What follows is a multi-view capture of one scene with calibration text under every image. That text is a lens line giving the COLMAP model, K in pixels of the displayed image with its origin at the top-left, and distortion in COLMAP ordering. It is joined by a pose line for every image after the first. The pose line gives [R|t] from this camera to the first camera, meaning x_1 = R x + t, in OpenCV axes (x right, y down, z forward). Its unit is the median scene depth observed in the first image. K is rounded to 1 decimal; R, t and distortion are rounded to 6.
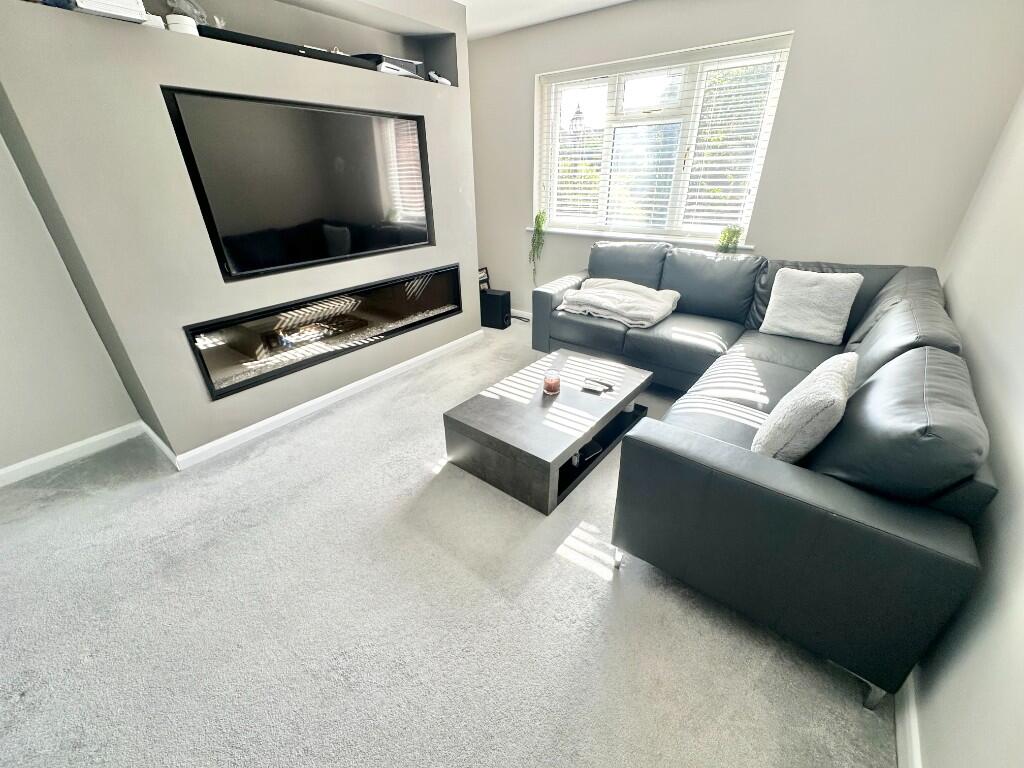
lens RADIAL K [[410.0, 0, 514.4], [0, 410.0, 382.5], [0, 0, 1]] dist [0.001165, 0.000220]
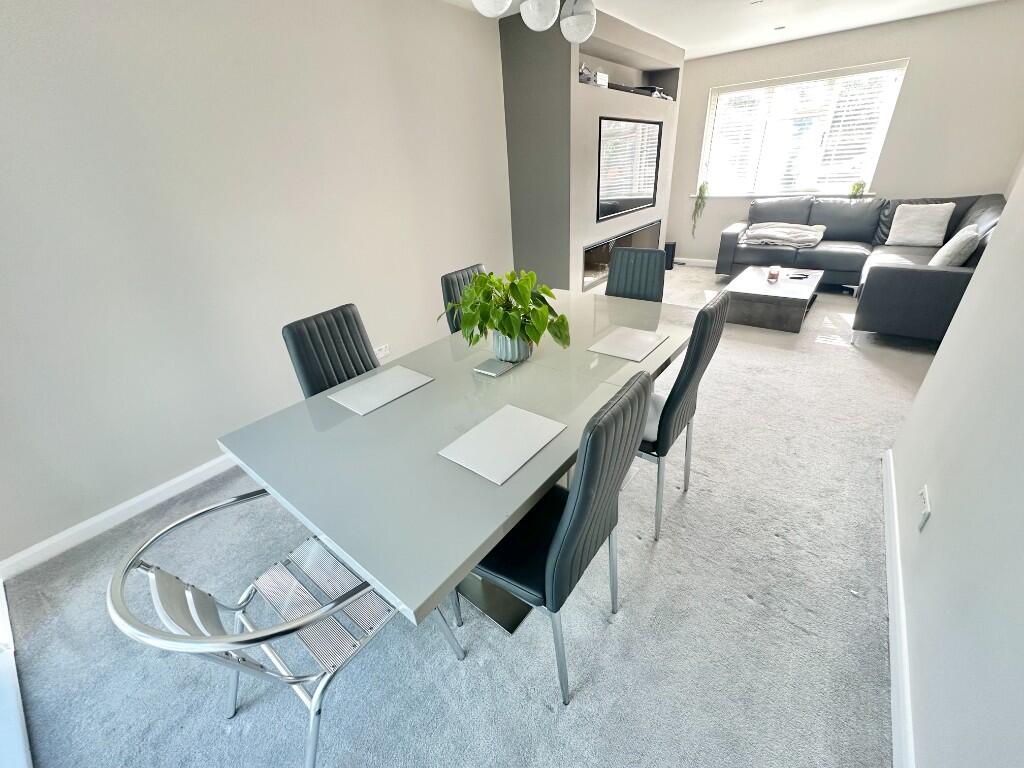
lens RADIAL K [[410.0, 0, 509.5], [0, 410.0, 386.0], [0, 0, 1]] dist [0.001165, 0.000220]
pose [[0.998846, -0.039106, -0.027867, -0.802727], [0.039597, 0.999066, 0.017299, 0.322719], [0.027164, -0.018382, 0.999462, -0.622842]]
